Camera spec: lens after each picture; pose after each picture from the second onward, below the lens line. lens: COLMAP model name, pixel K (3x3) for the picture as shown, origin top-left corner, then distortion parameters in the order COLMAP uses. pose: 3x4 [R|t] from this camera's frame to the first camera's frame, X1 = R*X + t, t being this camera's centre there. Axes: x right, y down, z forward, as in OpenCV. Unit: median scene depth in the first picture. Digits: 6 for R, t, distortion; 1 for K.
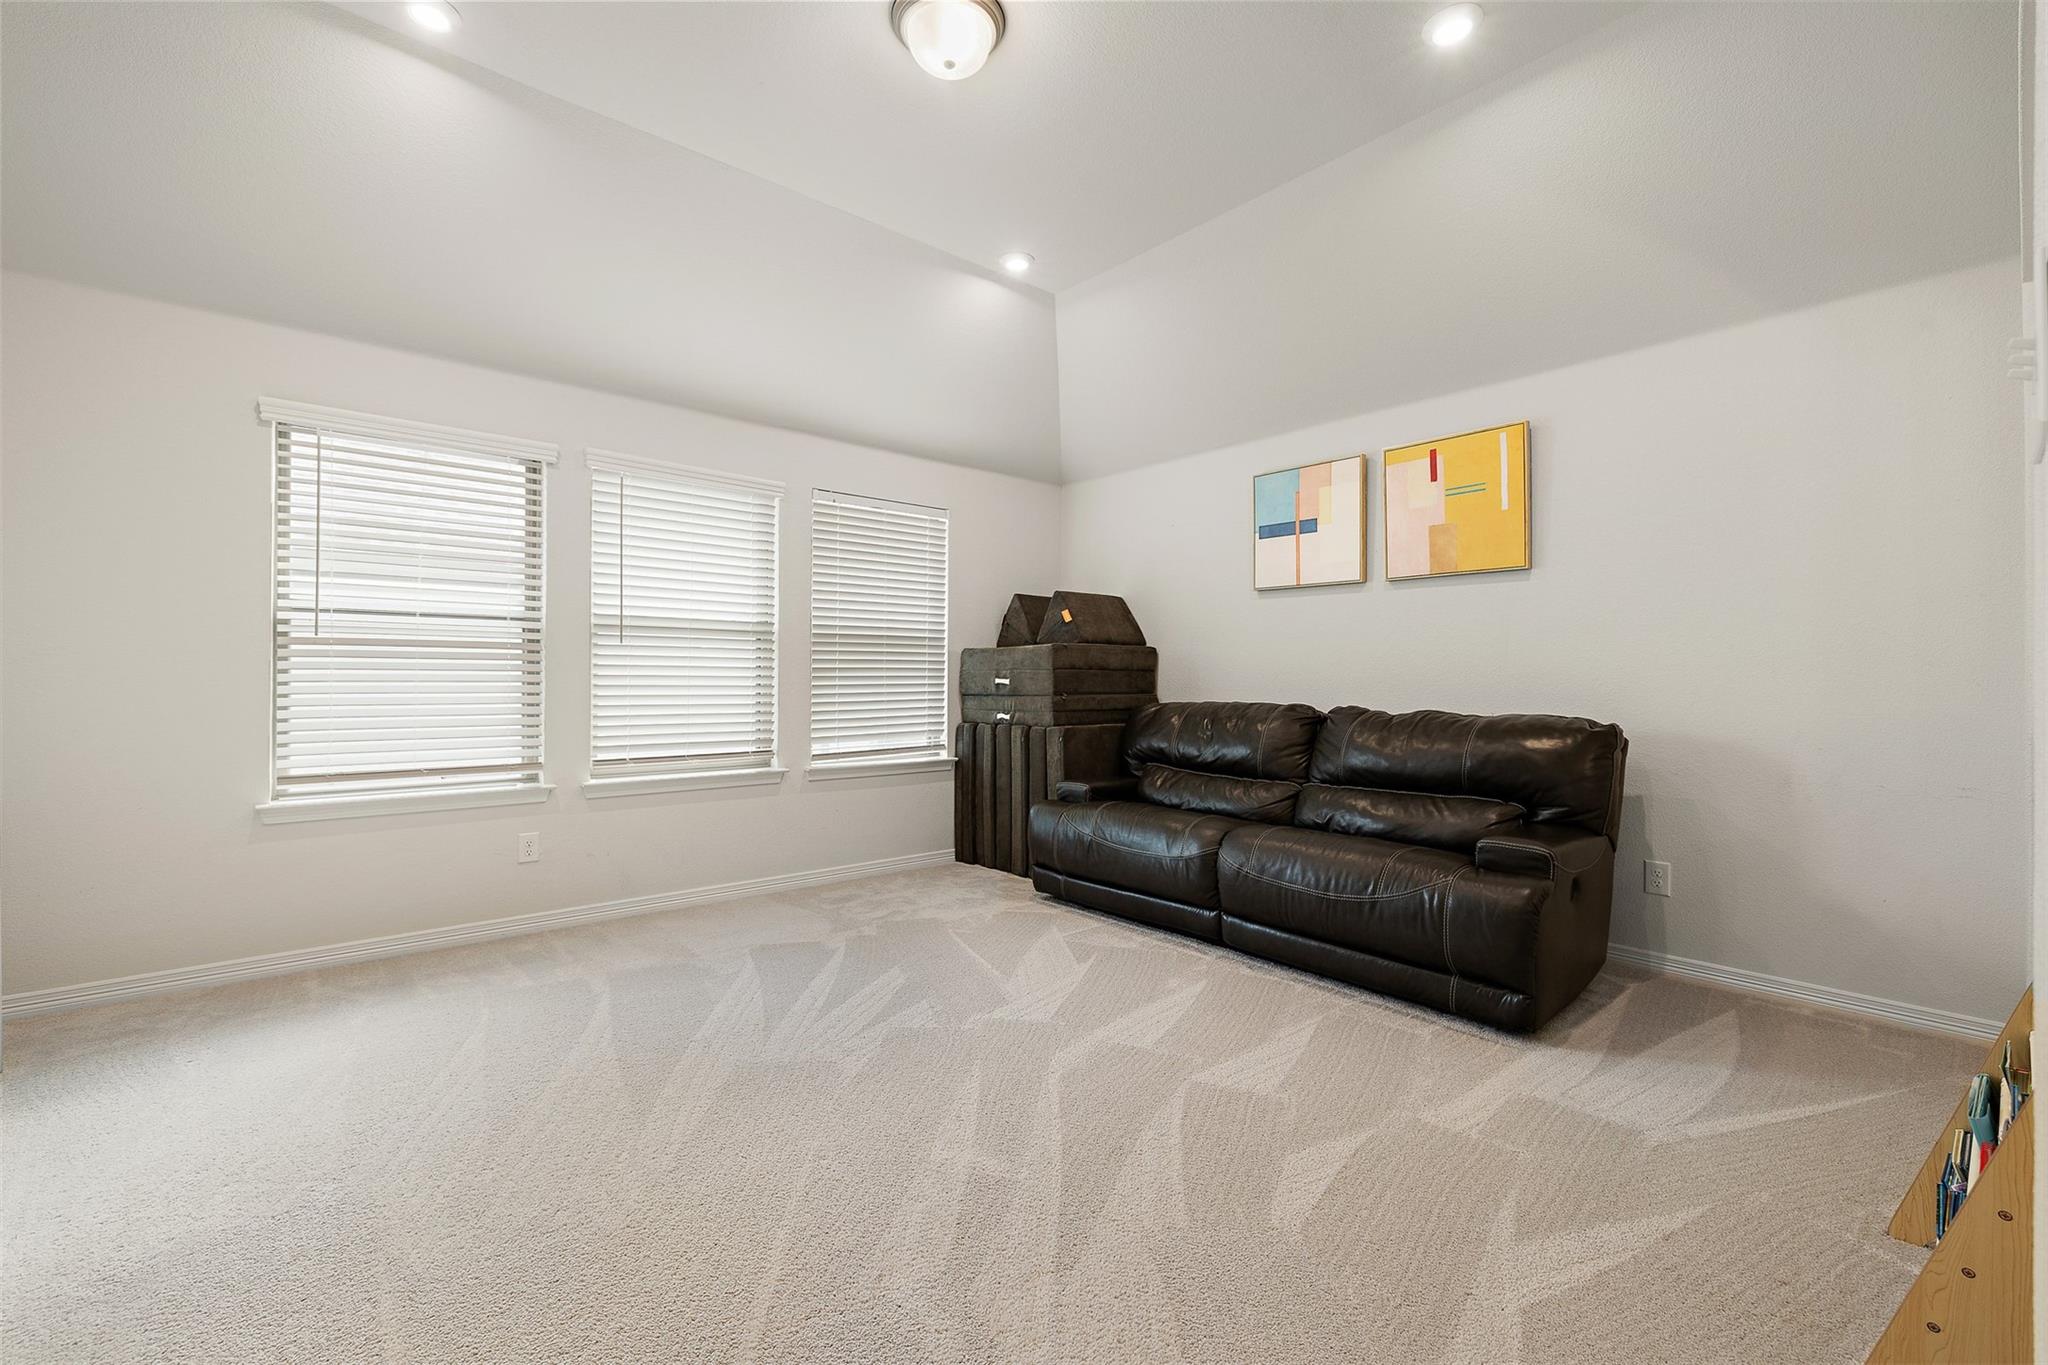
lens RADIAL K [[859.1, 0, 1020.4], [0, 859.1, 677.5], [0, 0, 1]] dist [0.001152, 0.000045]
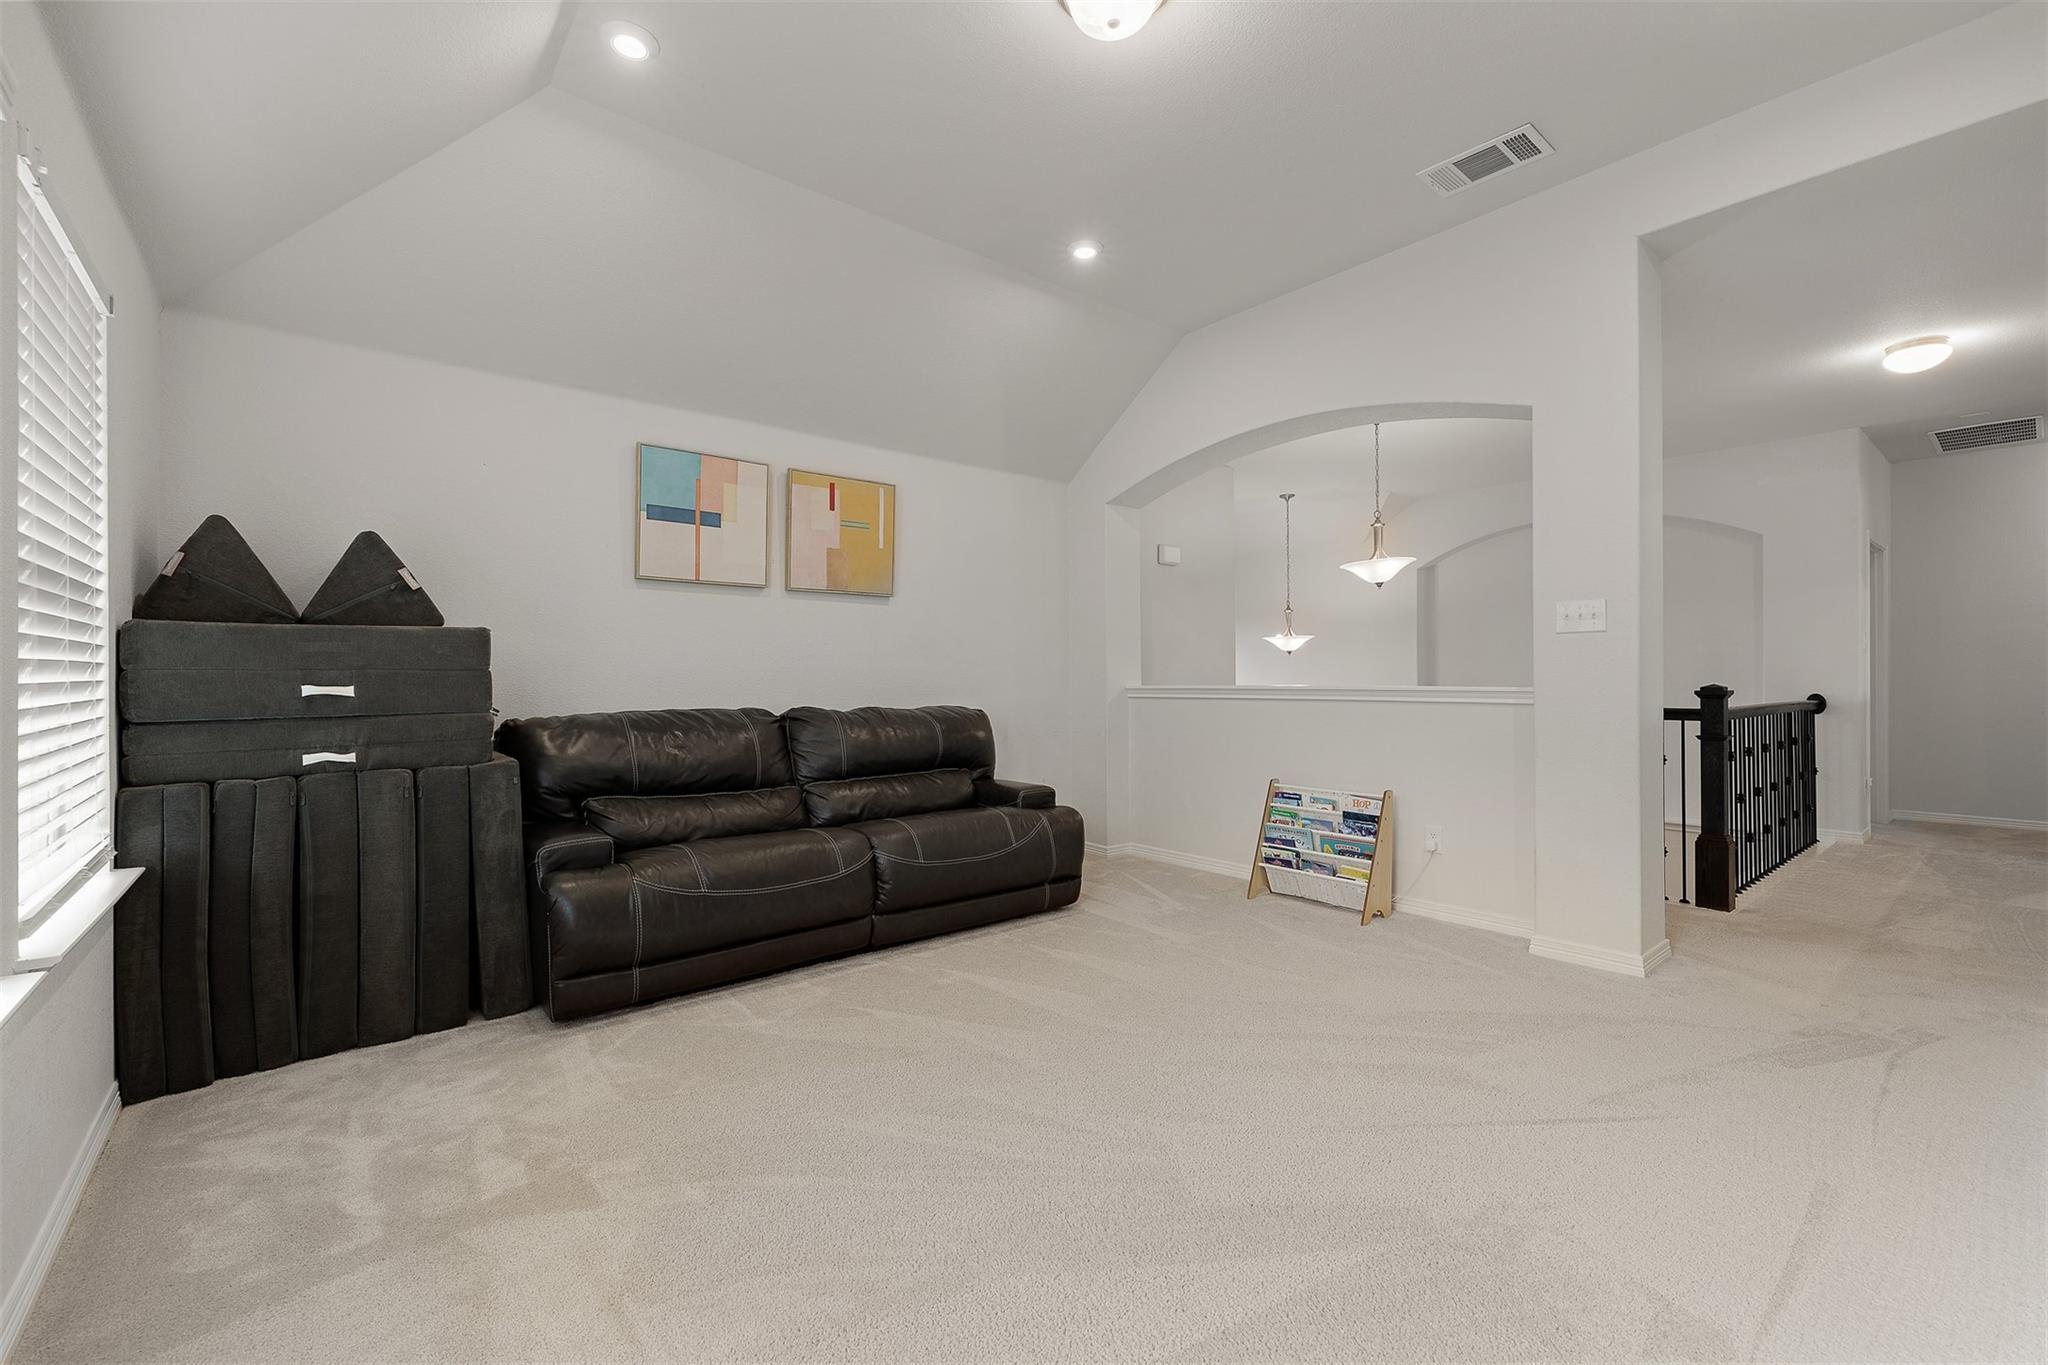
lens RADIAL K [[859.1, 0, 1020.4], [0, 859.1, 677.5], [0, 0, 1]] dist [0.001152, 0.000045]
pose [[0.020128, -0.001670, 0.999796, -0.643106], [0.005934, 0.999981, 0.001551, -0.002520], [-0.999780, 0.005902, 0.020138, 0.688432]]
